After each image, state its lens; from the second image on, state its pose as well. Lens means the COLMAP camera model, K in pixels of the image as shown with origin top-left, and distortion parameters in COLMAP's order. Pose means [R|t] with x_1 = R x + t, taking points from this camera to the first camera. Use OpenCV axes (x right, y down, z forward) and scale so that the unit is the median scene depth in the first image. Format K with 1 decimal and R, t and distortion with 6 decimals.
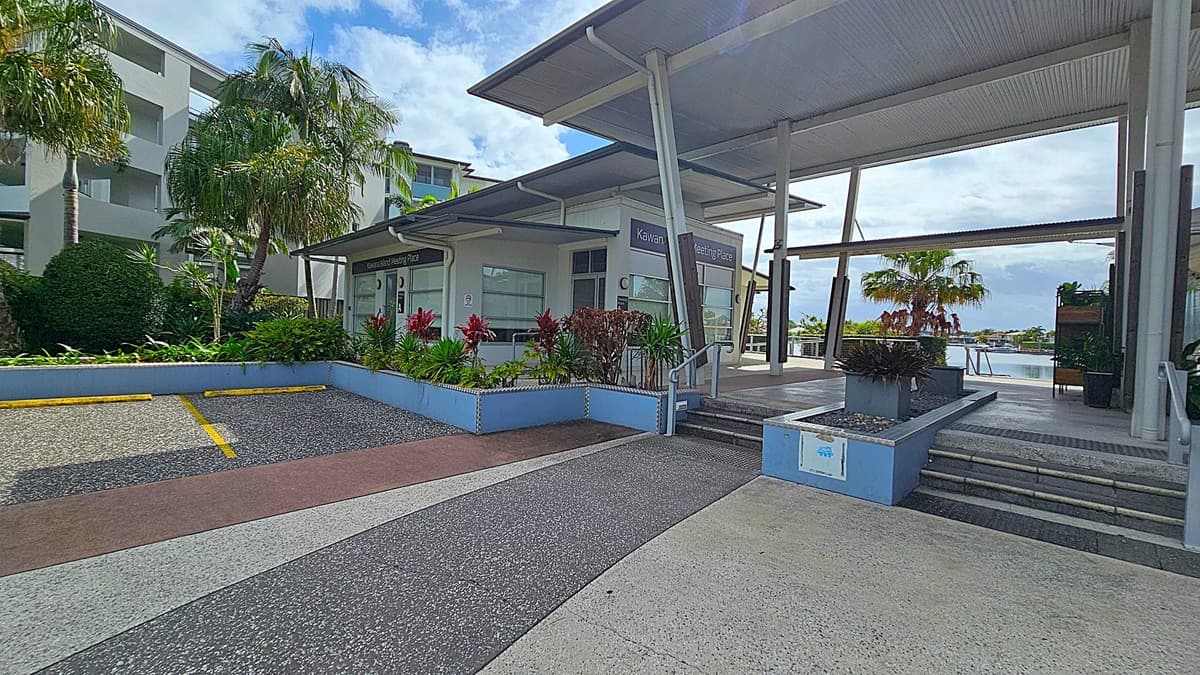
lens RADIAL K [[489.0, 0, 598.1], [0, 489.0, 332.8], [0, 0, 1]] dist [0.000608, -0.000043]
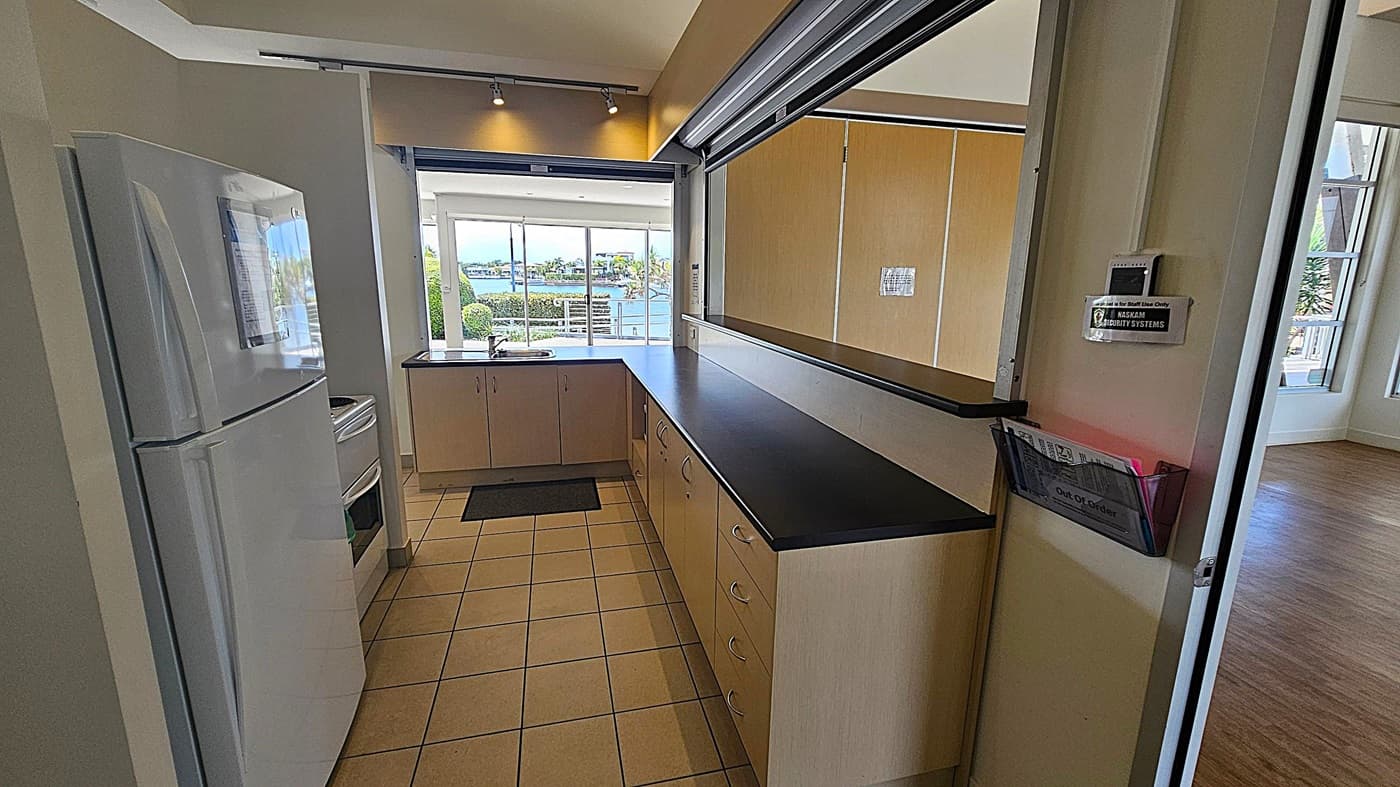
lens RADIAL K [[570.9, 0, 694.1], [0, 570.9, 390.6], [0, 0, 1]] dist [-0.000208, -0.000617]
pose [[0.520098, -0.198401, 0.830744, -0.285215], [0.014758, 0.974589, 0.223515, -0.063852], [-0.853979, -0.103989, 0.509810, 1.430888]]
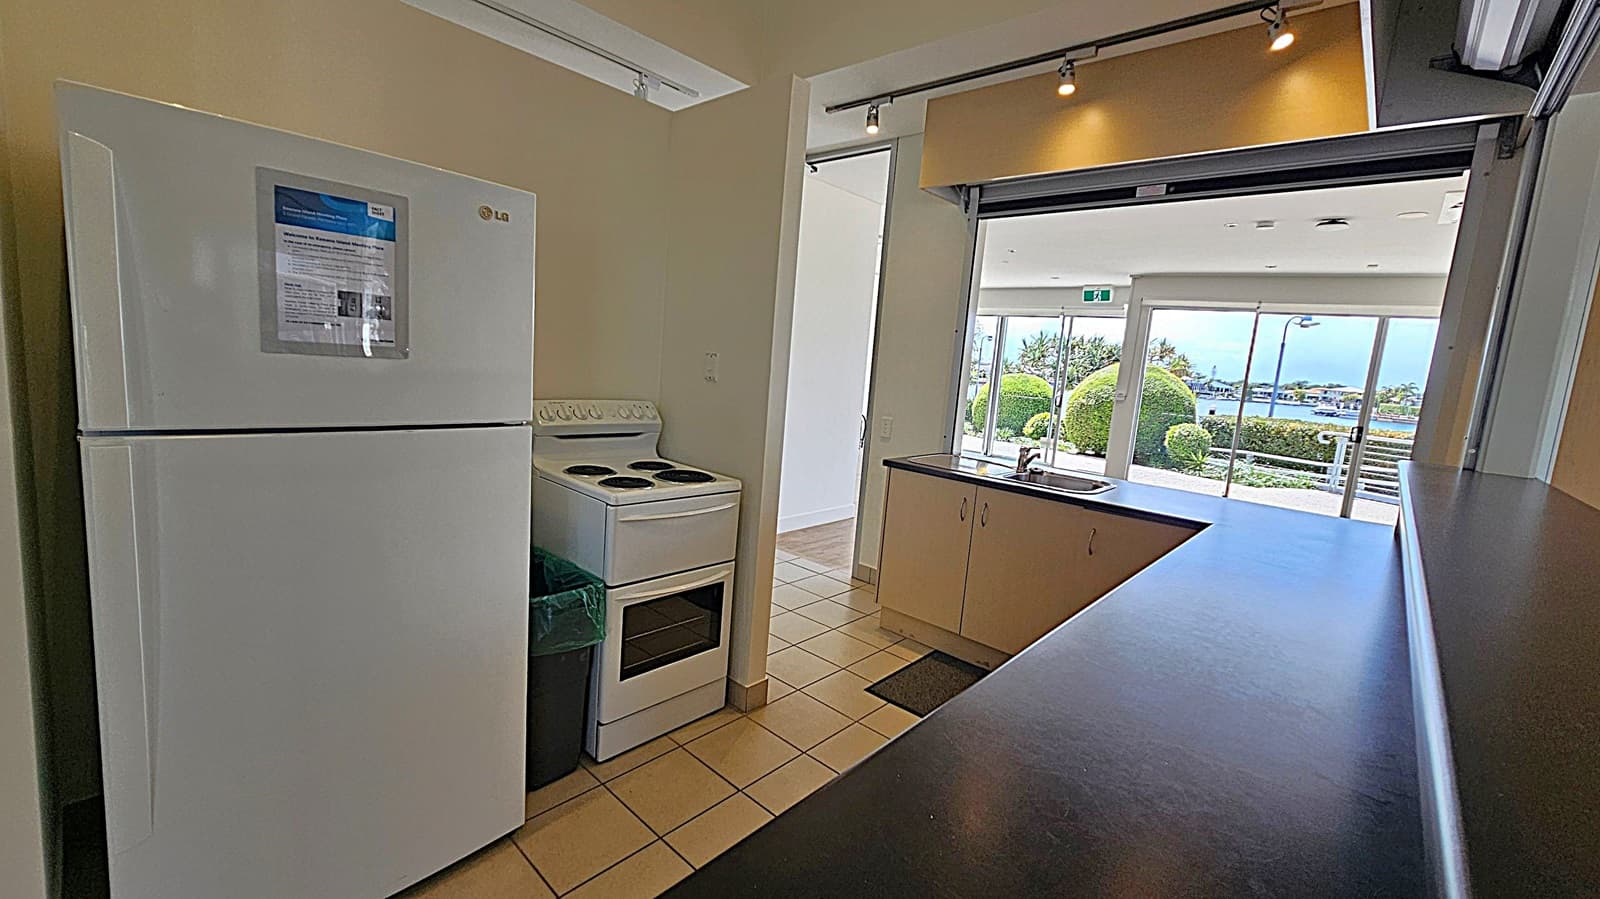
lens RADIAL K [[652.4, 0, 793.2], [0, 652.4, 446.2], [0, 0, 1]] dist [-0.000208, -0.000617]
pose [[0.998389, 0.037620, 0.042475, -0.165568], [-0.042734, 0.991016, 0.126734, -0.051109], [-0.037326, -0.128345, 0.991027, 1.453621]]
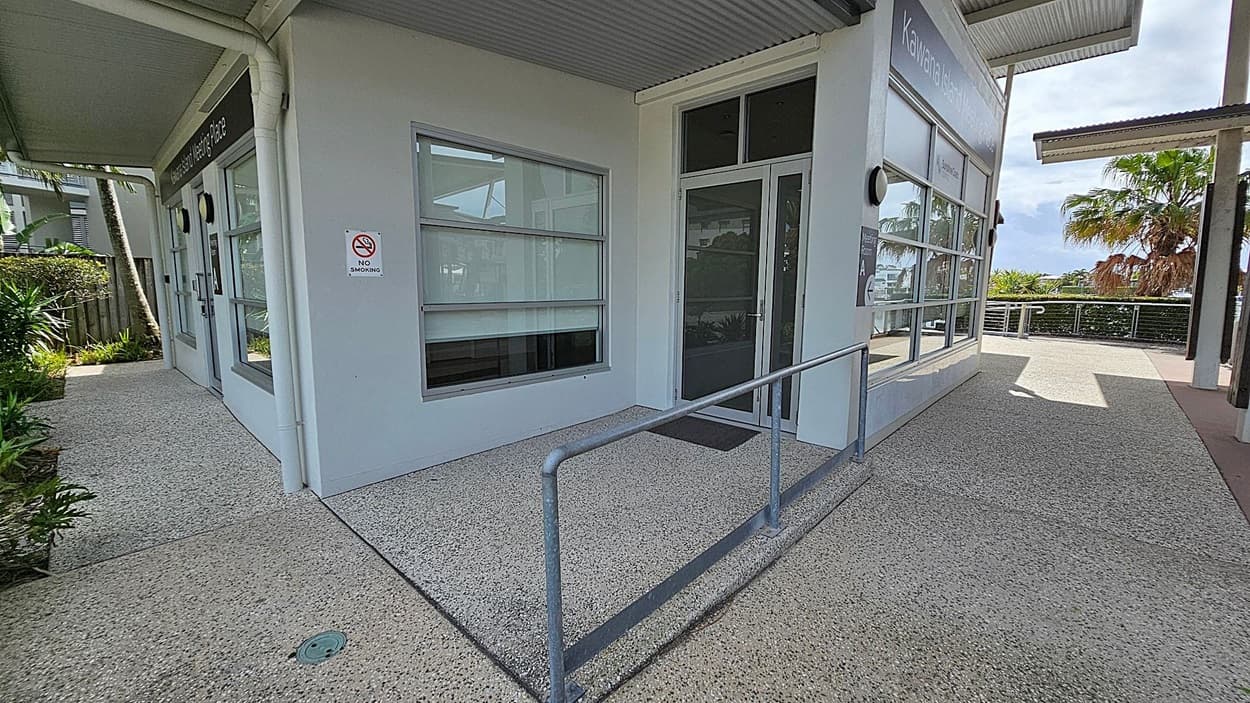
lens RADIAL K [[509.7, 0, 619.7], [0, 509.7, 348.9], [0, 0, 1]] dist [-0.000208, -0.000617]
pose [[0.999213, -0.030560, 0.025292, -0.112405], [0.027309, 0.992378, 0.120169, -0.038795], [-0.028772, -0.119383, 0.992431, 0.625075]]
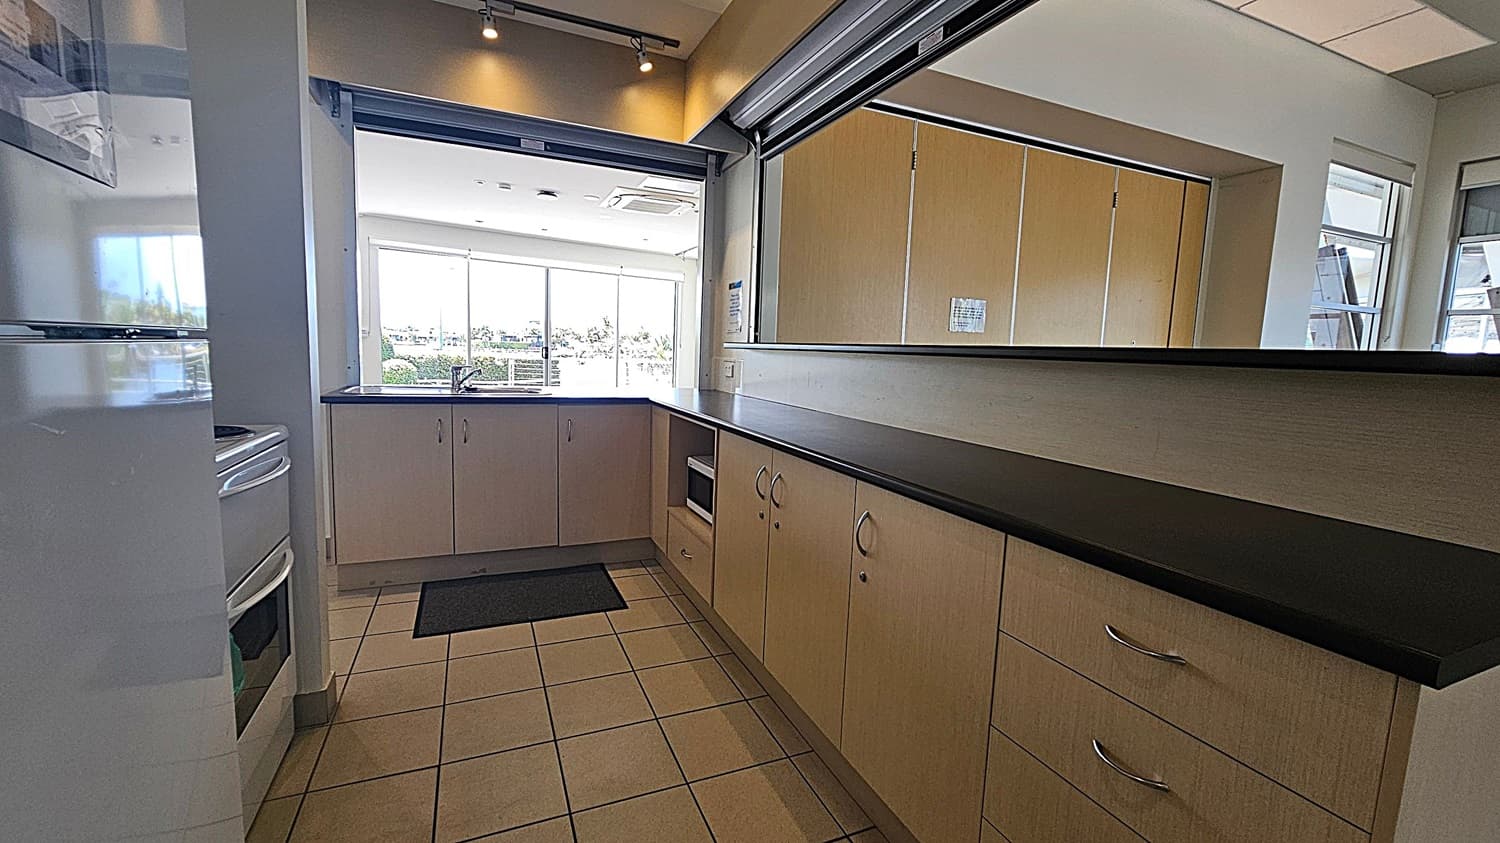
lens RADIAL K [[611.7, 0, 743.7], [0, 611.7, 418.4], [0, 0, 1]] dist [-0.000208, -0.000617]
pose [[0.368334, -0.123892, 0.921402, -0.256404], [-0.014505, 0.990195, 0.138940, -0.037888], [-0.929580, -0.064542, 0.362925, 1.500576]]
